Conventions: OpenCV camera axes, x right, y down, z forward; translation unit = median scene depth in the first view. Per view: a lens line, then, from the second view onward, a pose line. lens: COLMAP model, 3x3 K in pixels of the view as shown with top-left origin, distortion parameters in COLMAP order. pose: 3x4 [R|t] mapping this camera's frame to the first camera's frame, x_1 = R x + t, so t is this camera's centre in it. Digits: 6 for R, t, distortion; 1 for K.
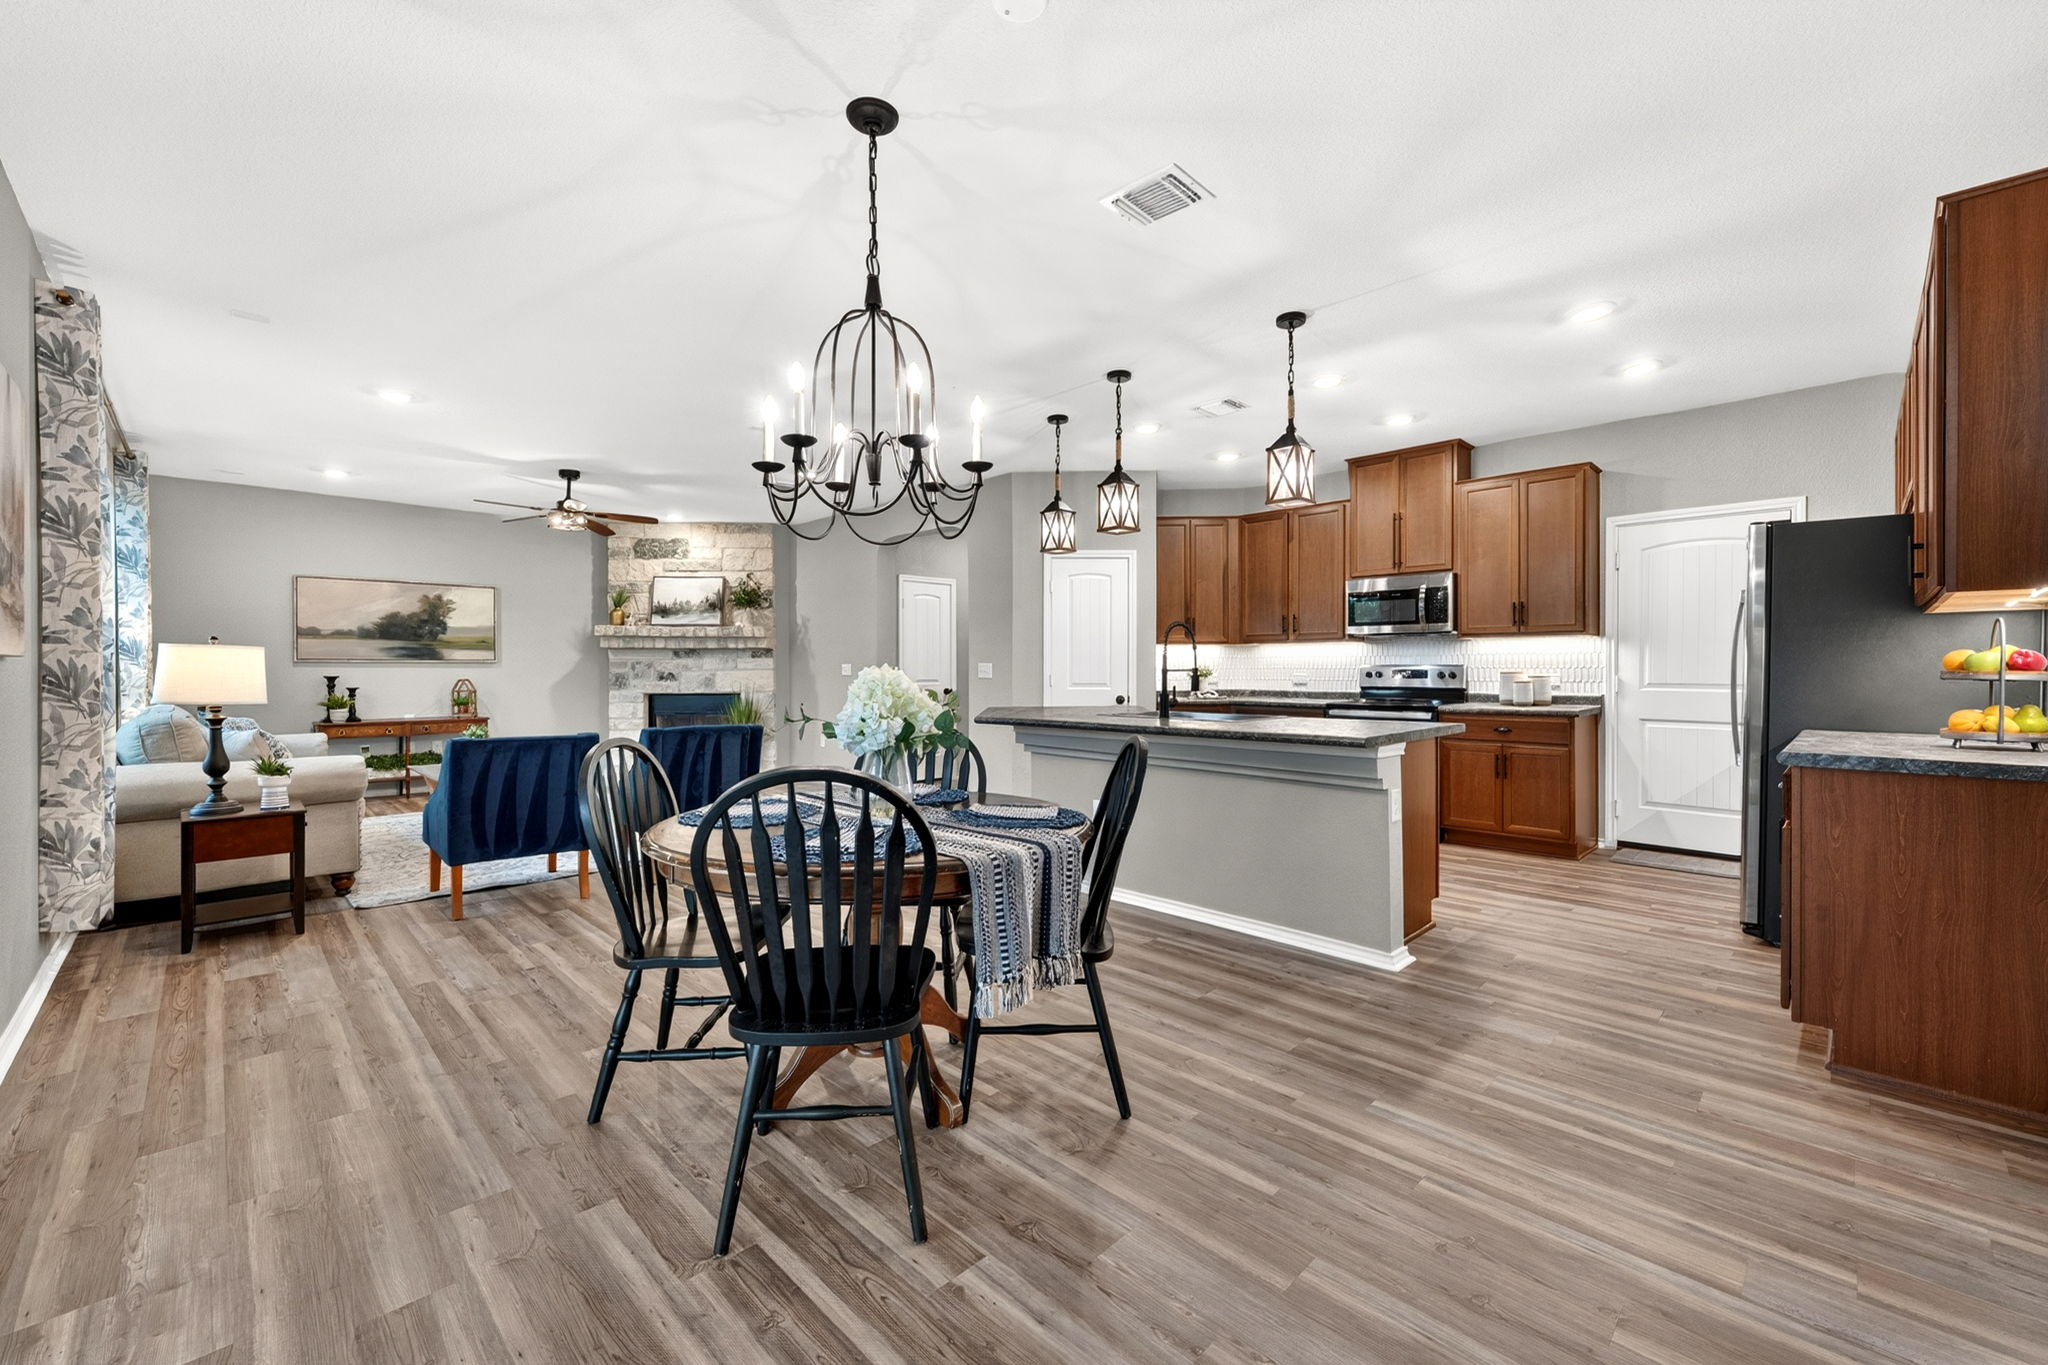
lens RADIAL K [[822.7, 0, 1028.0], [0, 822.7, 671.4], [0, 0, 1]] dist [0.000391, -0.000039]
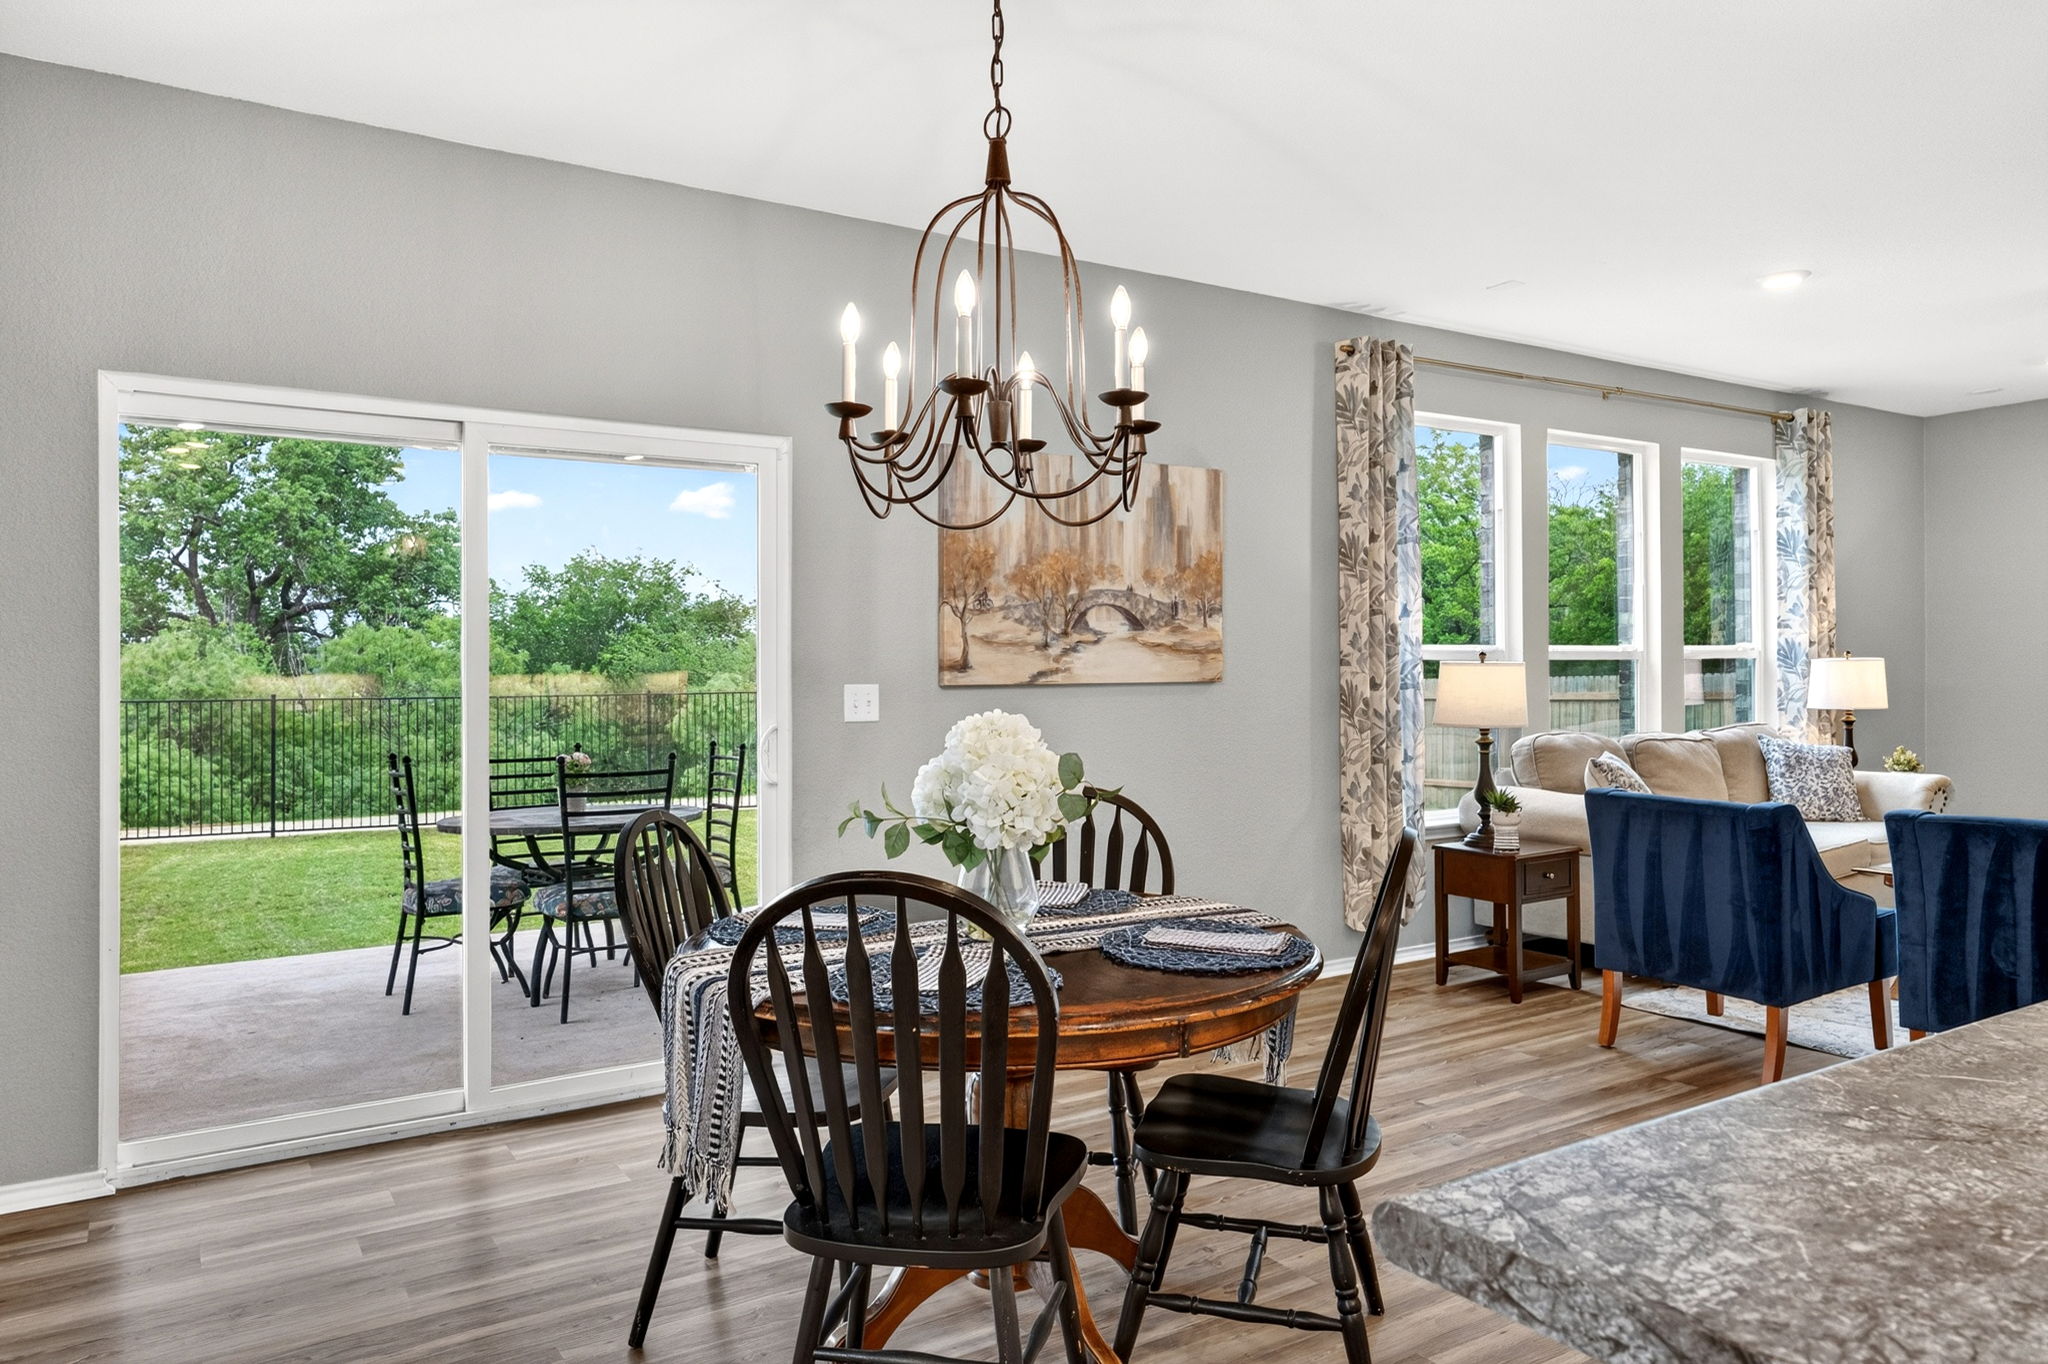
lens RADIAL K [[1360.2, 0, 1029.1], [0, 1360.2, 668.5], [0, 0, 1]] dist [0.004200, 0.001095]
pose [[-0.211240, 0.000761, -0.977434, 0.412573], [0.008857, 0.999960, -0.001135, -0.018858], [0.977394, -0.008897, -0.211238, 0.572352]]
